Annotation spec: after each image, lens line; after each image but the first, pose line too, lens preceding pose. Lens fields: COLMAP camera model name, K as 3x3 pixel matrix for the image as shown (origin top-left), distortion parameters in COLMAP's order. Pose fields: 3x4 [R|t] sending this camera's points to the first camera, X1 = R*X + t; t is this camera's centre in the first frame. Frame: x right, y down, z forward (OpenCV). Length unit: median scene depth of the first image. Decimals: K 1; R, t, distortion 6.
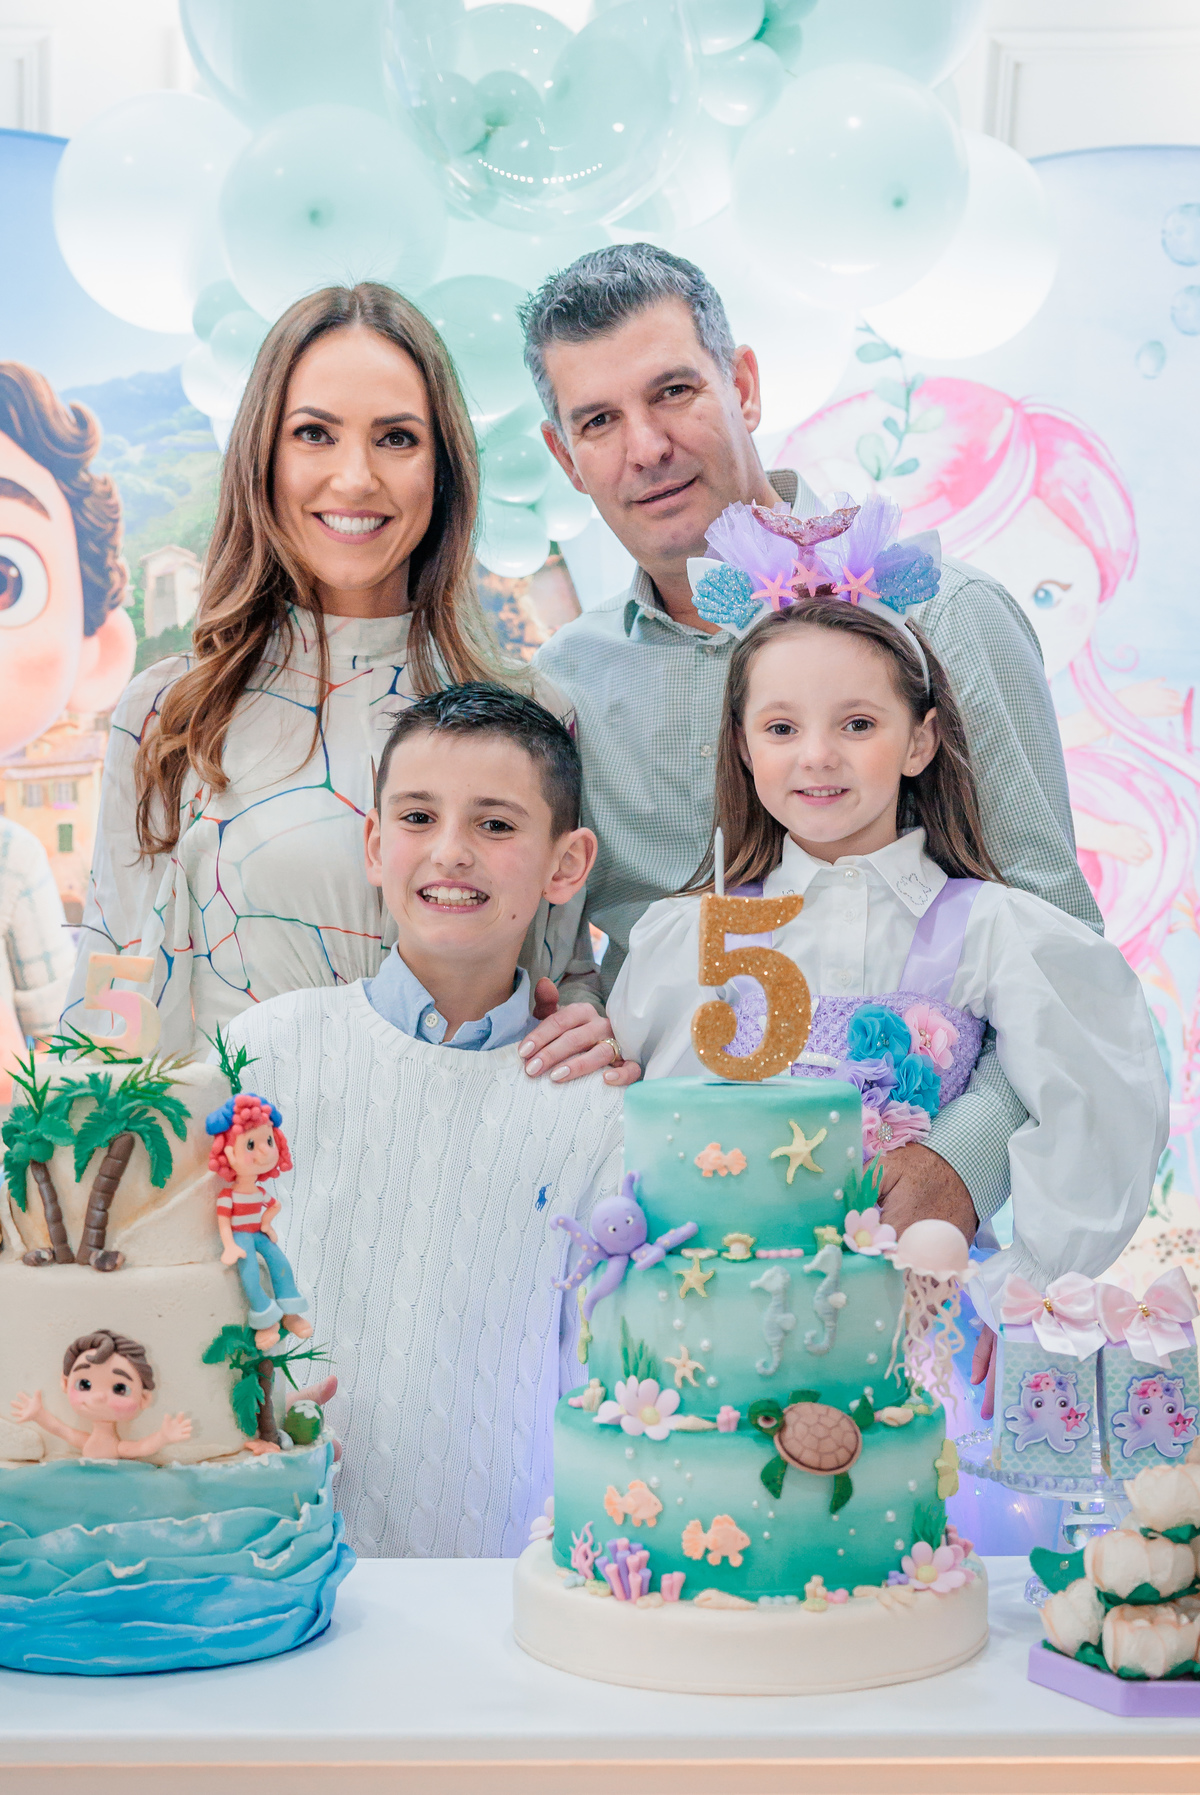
lens RADIAL K [[2925.1, 0, 596.7], [0, 2925.1, 1128.1], [0, 0, 1]] dist [0.021030, -0.031397]
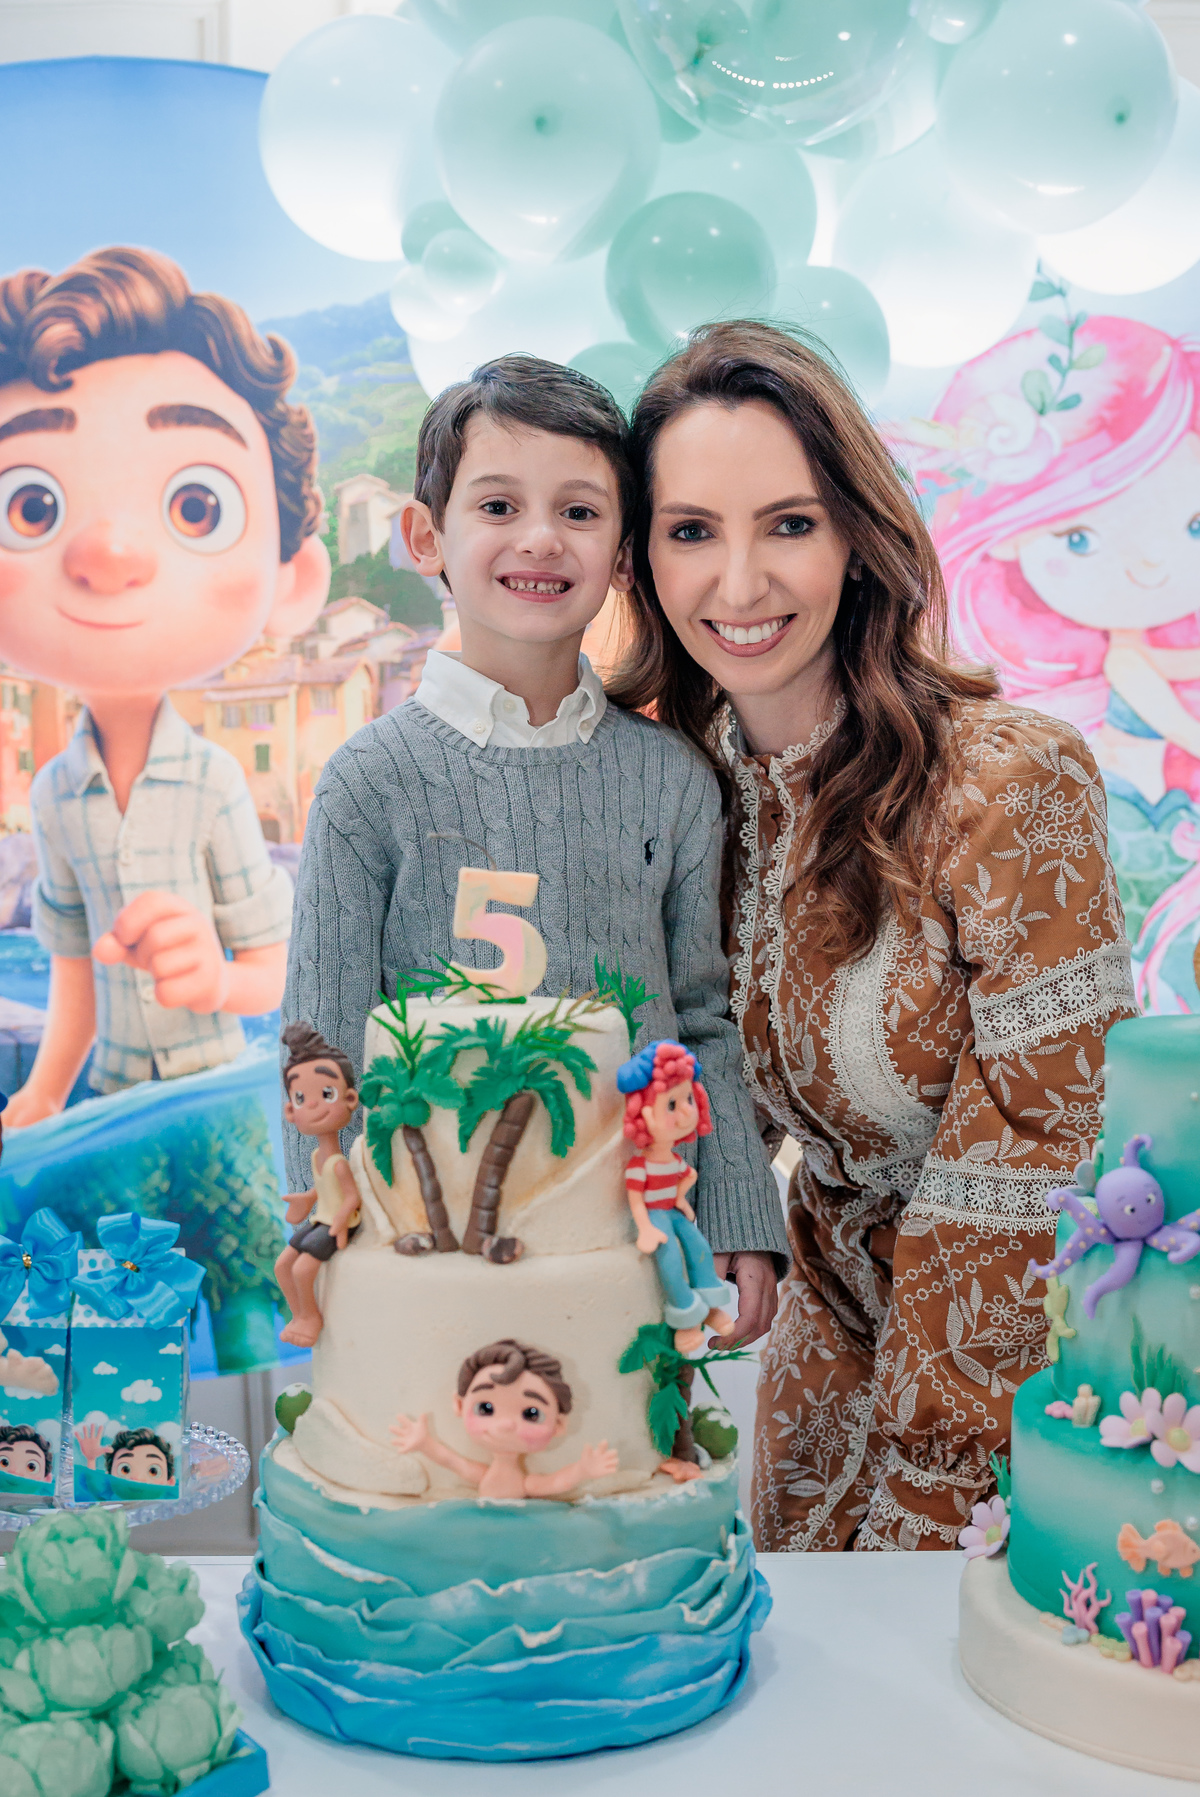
lens RADIAL K [[2186.1, 0, 593.3], [0, 2186.1, 1069.9], [0, 0, 1]] dist [-0.004067, 0.002625]
pose [[0.999543, -0.003578, 0.030005, -0.158145], [0.002608, 0.999474, 0.032328, -0.023748], [-0.030104, -0.032235, 0.999027, 0.390932]]
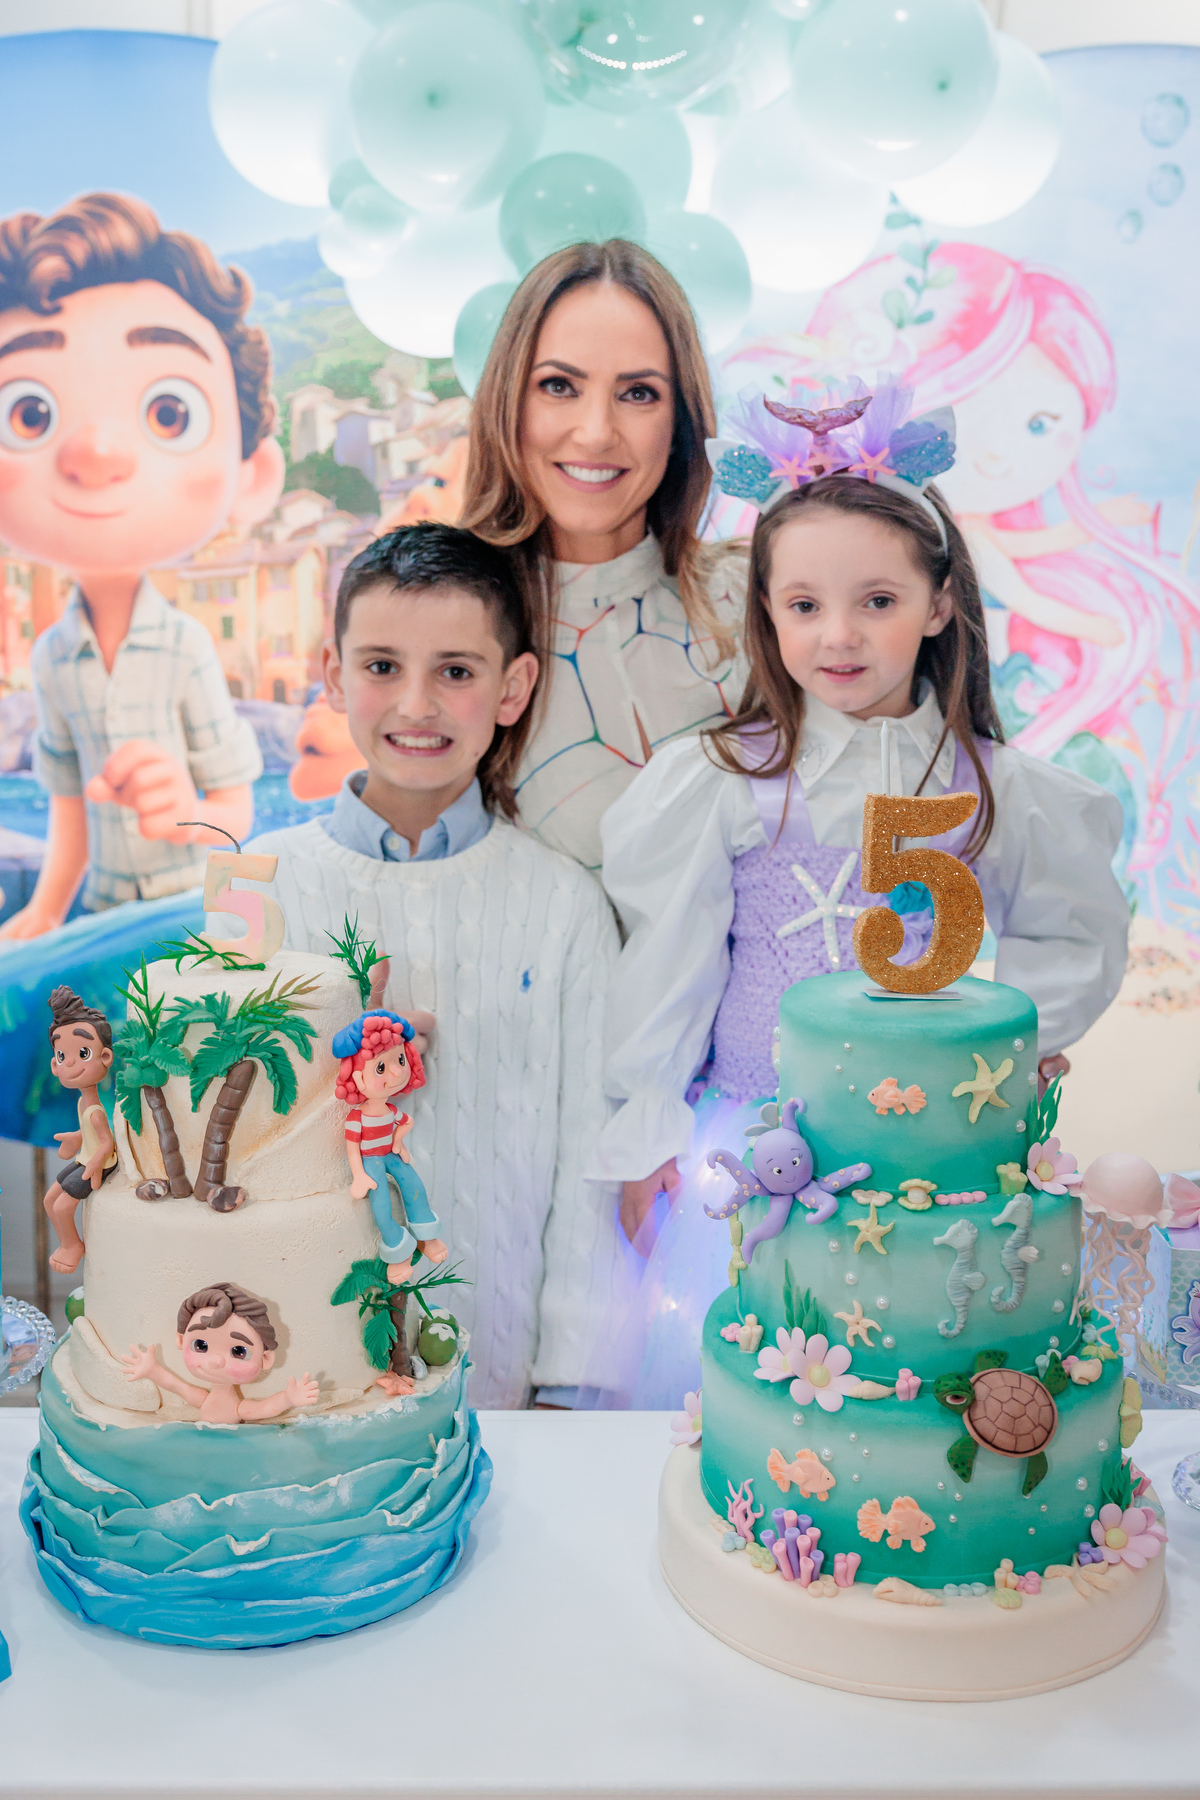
lens RADIAL K [[1847.0, 0, 588.3], [0, 1847.0, 809.9], [0, 0, 1]] dist [0.000180, 0.000402]
pose [[0.999979, -0.001031, -0.006334, -0.048808], [0.001295, 0.999127, 0.041759, -0.099928], [0.006286, -0.041767, 0.999108, 0.419332]]
